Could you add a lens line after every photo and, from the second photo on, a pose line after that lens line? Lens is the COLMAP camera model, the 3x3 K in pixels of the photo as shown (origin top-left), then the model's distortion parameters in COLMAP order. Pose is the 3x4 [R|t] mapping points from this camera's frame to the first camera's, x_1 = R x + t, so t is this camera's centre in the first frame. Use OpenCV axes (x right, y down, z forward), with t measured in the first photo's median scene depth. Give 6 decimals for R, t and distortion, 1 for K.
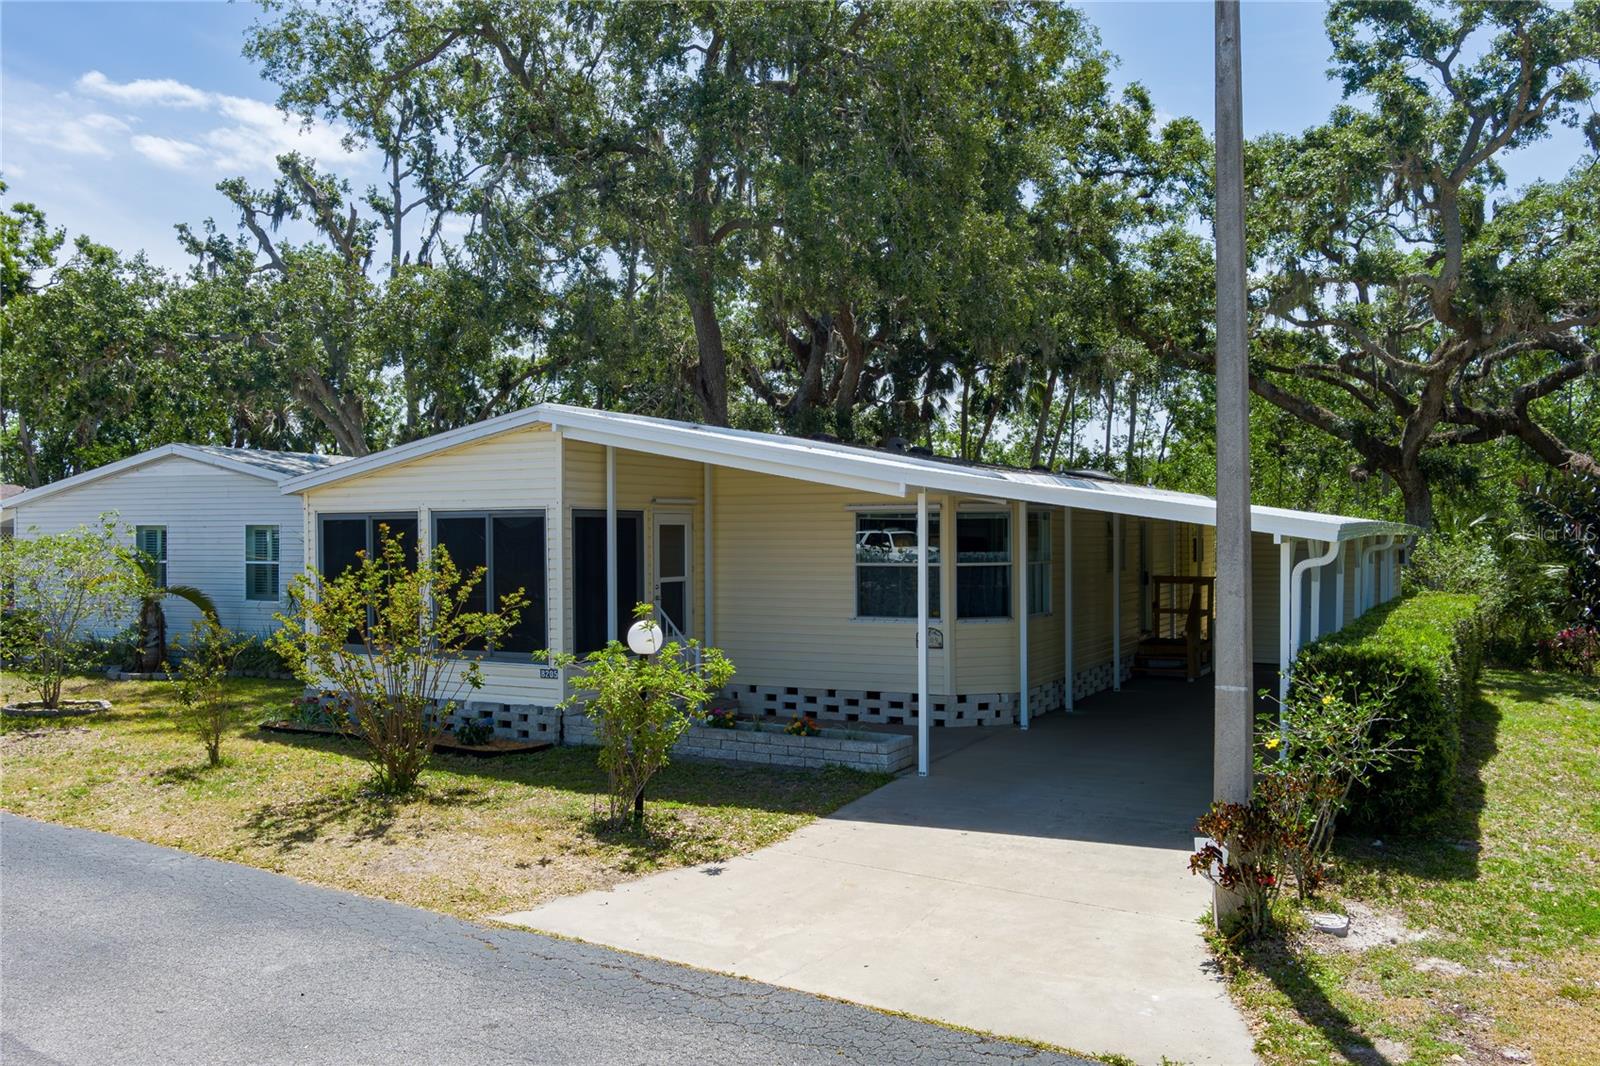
lens RADIAL K [[1272.3, 0, 767.9], [0, 1272.3, 616.5], [0, 0, 1]] dist [-0.073146, 0.020775]
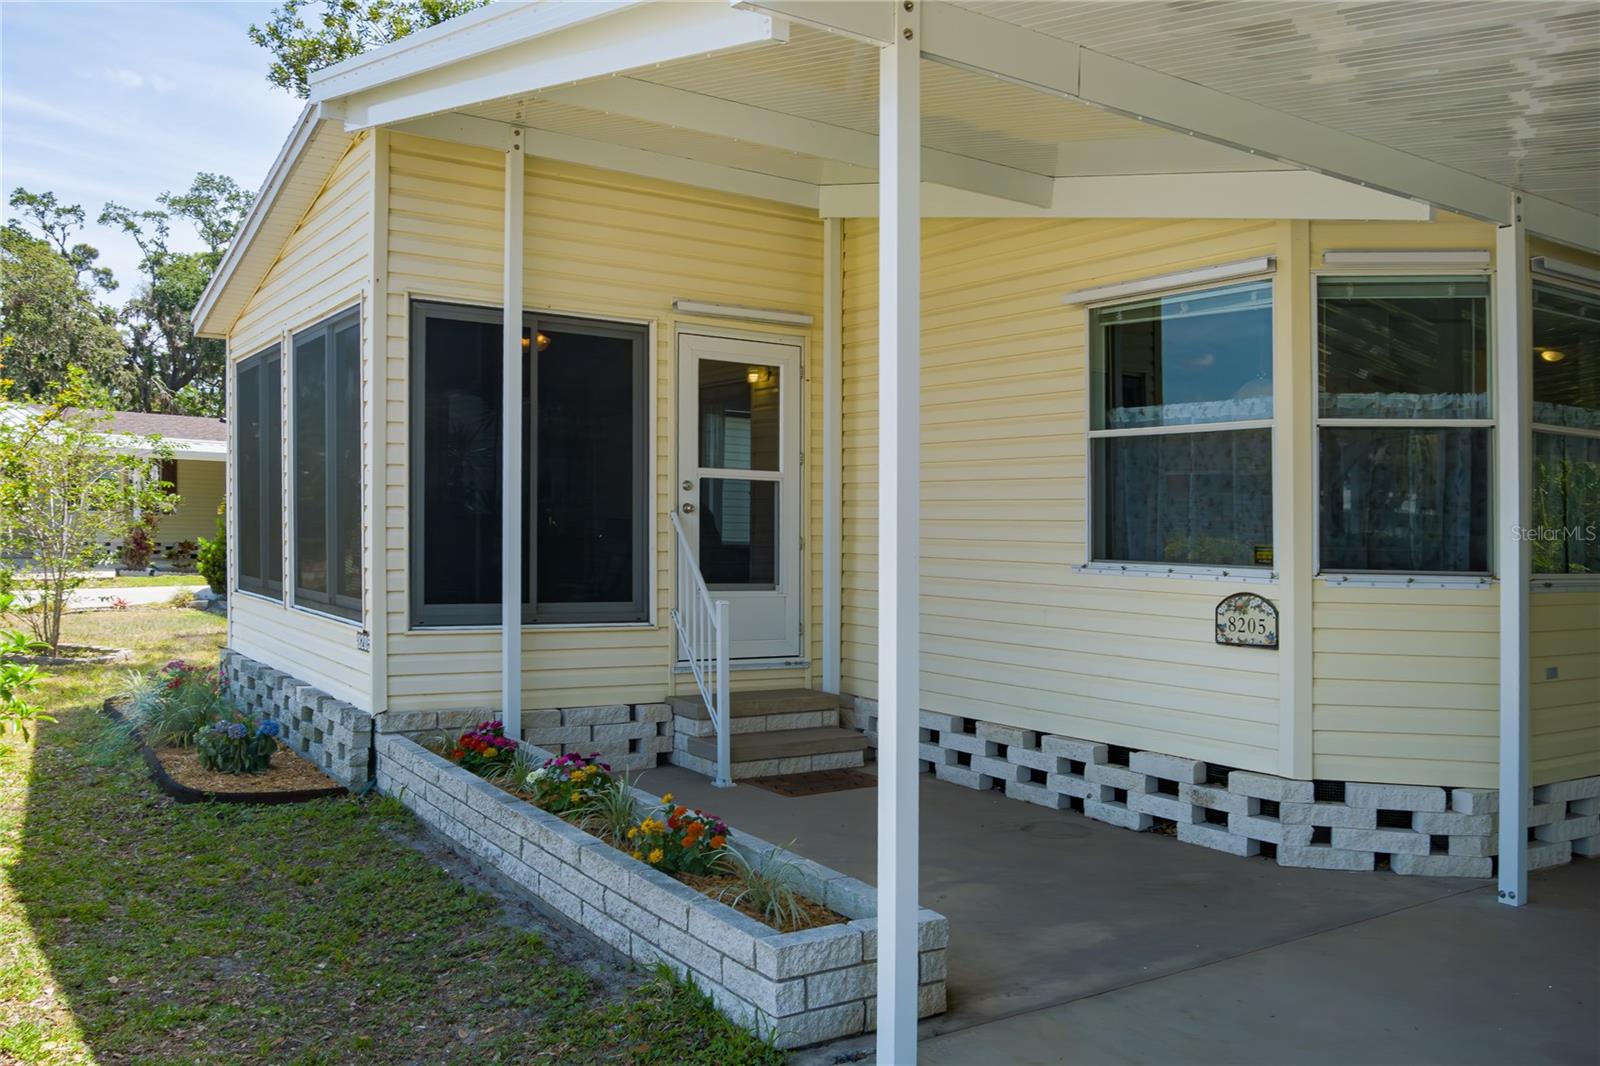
lens RADIAL K [[1272.3, 0, 797.6], [0, 1272.3, 529.9], [0, 0, 1]] dist [-0.073146, 0.020775]
pose [[0.891628, 0.025557, -0.452048, 0.189202], [-0.055758, 0.997004, -0.053612, 0.019142], [0.449323, 0.073007, 0.890381, 0.648228]]
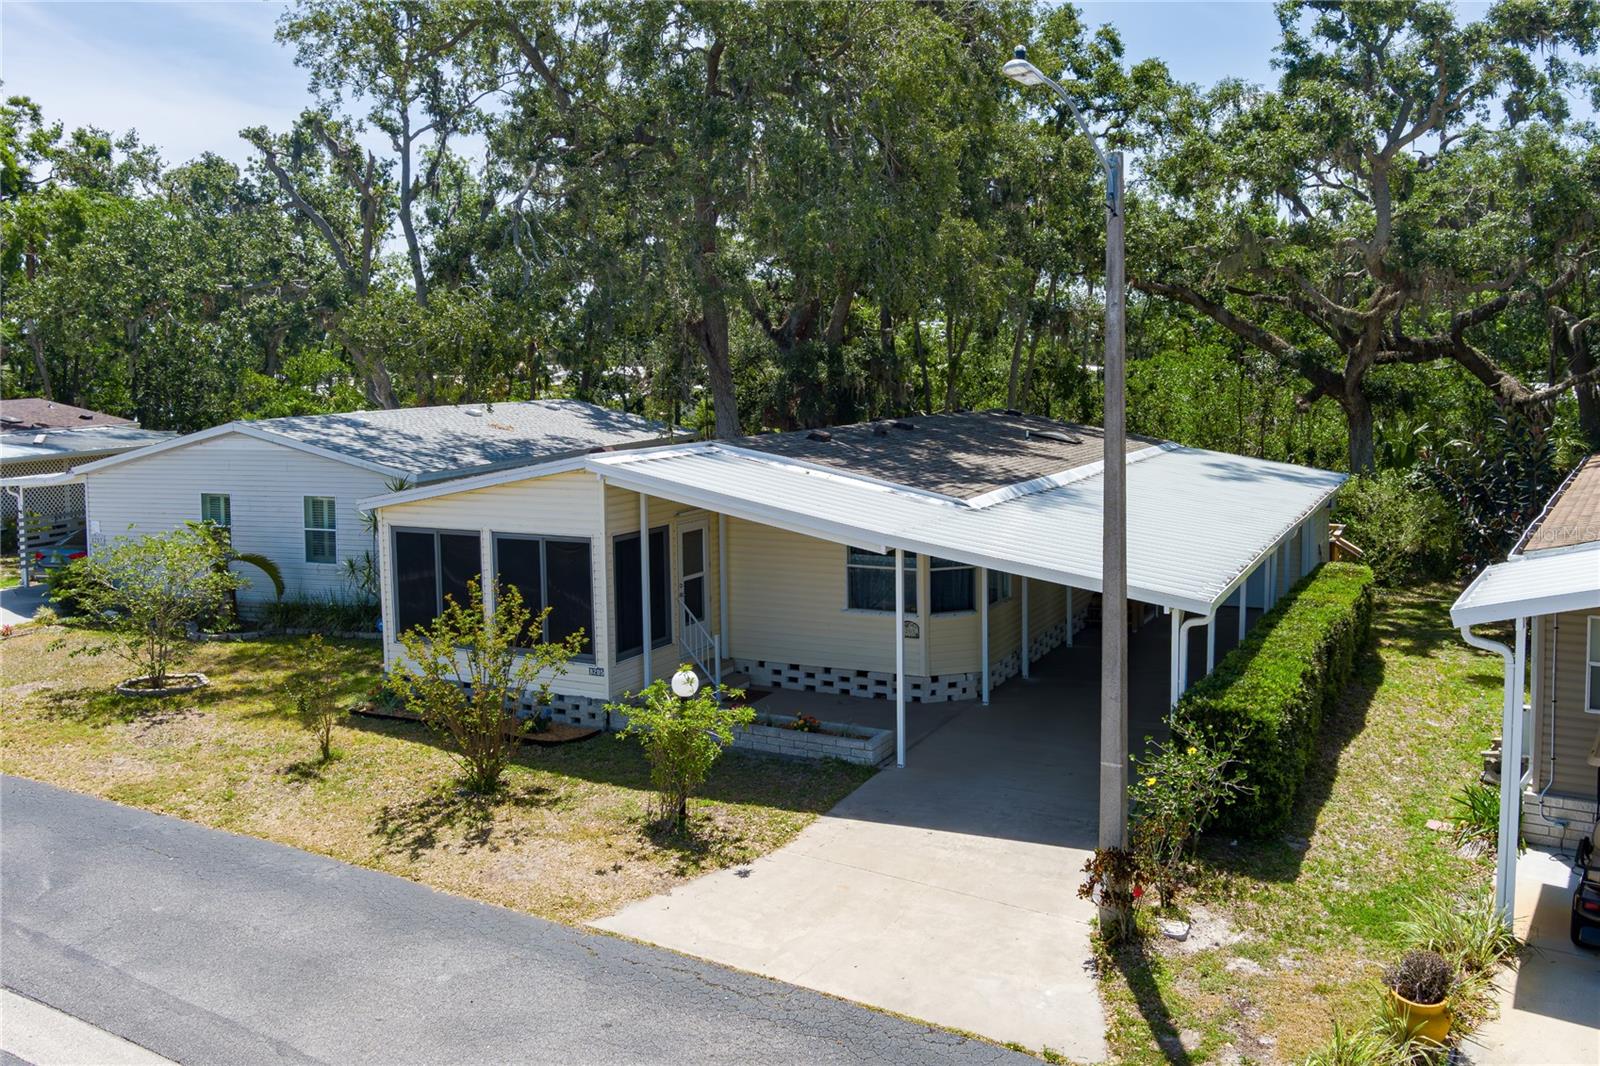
lens RADIAL K [[1272.3, 0, 805.3], [0, 1272.3, 537.1], [0, 0, 1]] dist [-0.073146, 0.020775]
pose [[0.999310, -0.010426, 0.035641, -0.013762], [0.008221, 0.998075, 0.061466, -0.156288], [-0.036213, -0.061131, 0.997473, -0.211829]]
